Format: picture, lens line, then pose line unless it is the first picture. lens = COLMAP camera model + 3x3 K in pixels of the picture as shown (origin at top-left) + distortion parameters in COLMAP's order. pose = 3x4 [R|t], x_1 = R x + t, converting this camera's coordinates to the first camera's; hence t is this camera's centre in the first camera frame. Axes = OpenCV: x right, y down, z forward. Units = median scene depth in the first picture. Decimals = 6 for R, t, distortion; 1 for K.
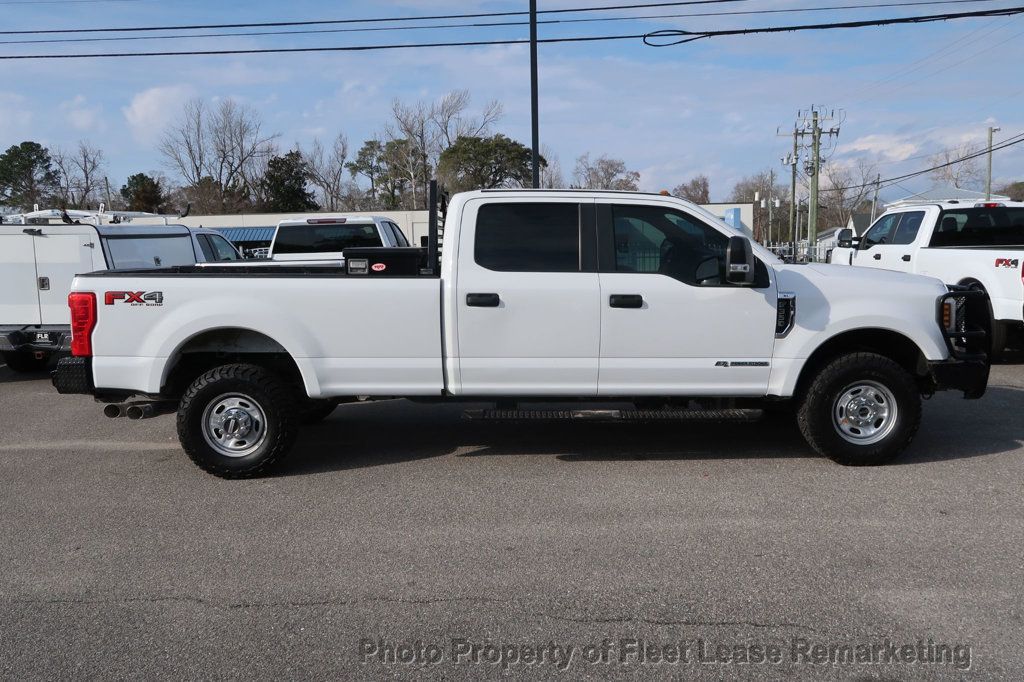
lens RADIAL K [[801.5, 0, 509.3], [0, 801.5, 345.5], [0, 0, 1]] dist [-0.014345, 0.018715]
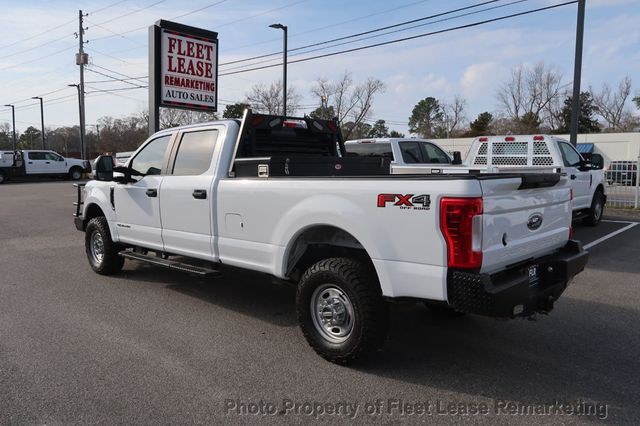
lens RADIAL K [[500.9, 0, 315.5], [0, 500.9, 213.7], [0, 0, 1]] dist [-0.014345, 0.018715]
pose [[0.711735, 0.094933, -0.696004, 0.511622], [-0.100897, 0.994367, 0.032451, -0.041785], [0.695164, 0.047128, 0.717304, 0.269955]]
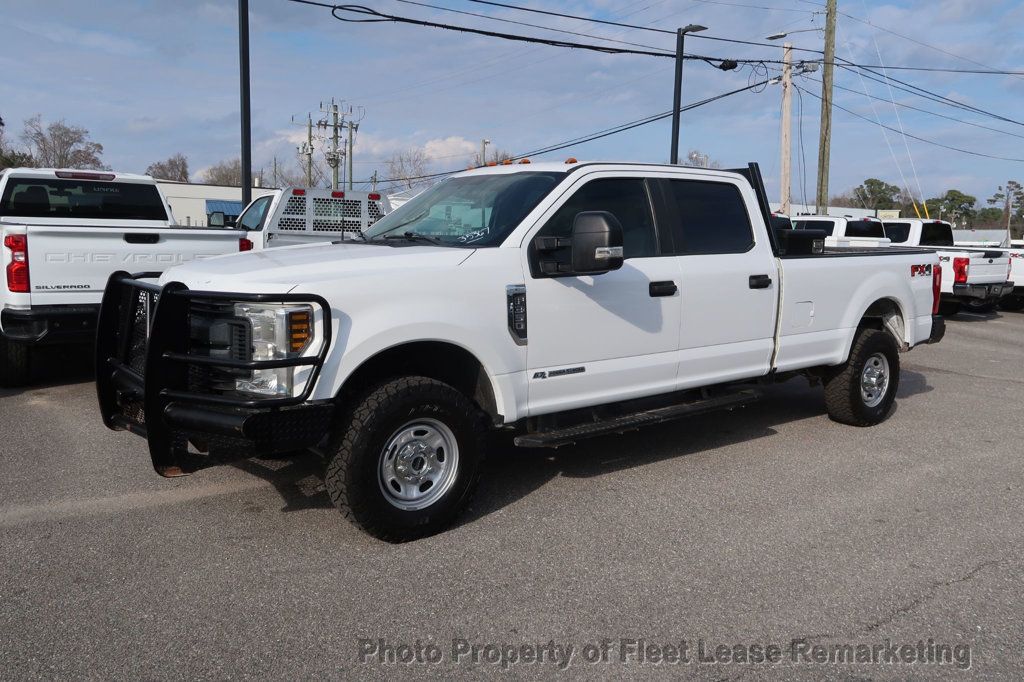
lens RADIAL K [[801.5, 0, 507.6], [0, 801.5, 344.2], [0, 0, 1]] dist [-0.014345, 0.018715]
pose [[0.796349, -0.038695, 0.603598, -0.455766], [0.030261, 0.999251, 0.024134, -0.006458], [-0.604079, -0.000954, 0.796924, 0.213282]]
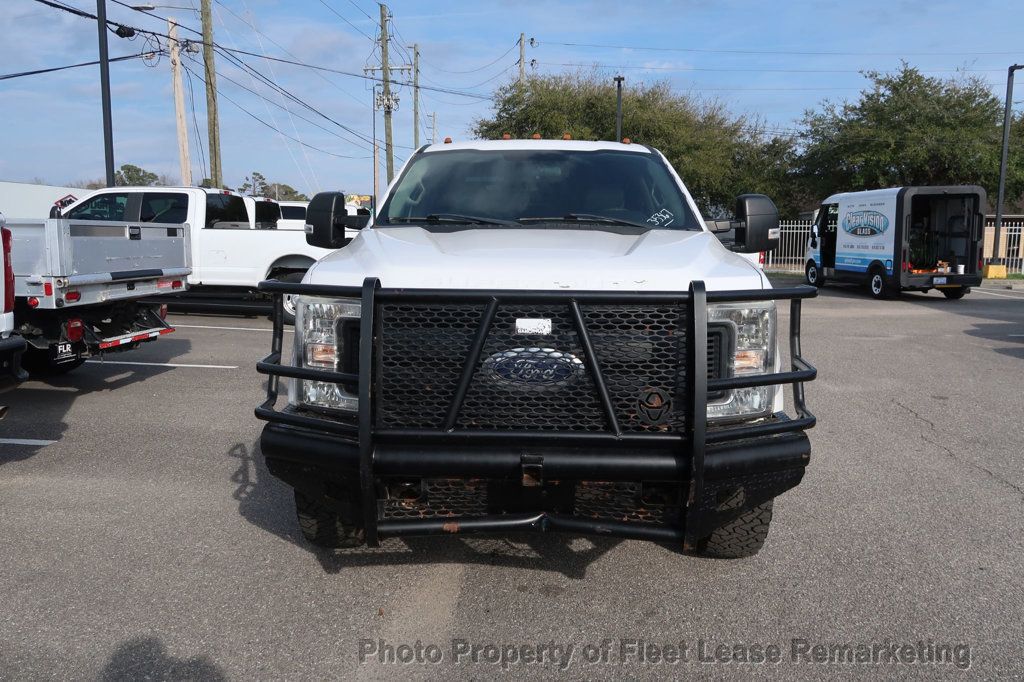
lens RADIAL K [[801.5, 0, 515.2], [0, 801.5, 342.0], [0, 0, 1]] dist [-0.014345, 0.018715]
pose [[0.044628, -0.108623, 0.993081, -0.627997], [0.110781, 0.988478, 0.103141, -0.046662], [-0.992842, 0.105411, 0.056147, 0.661923]]
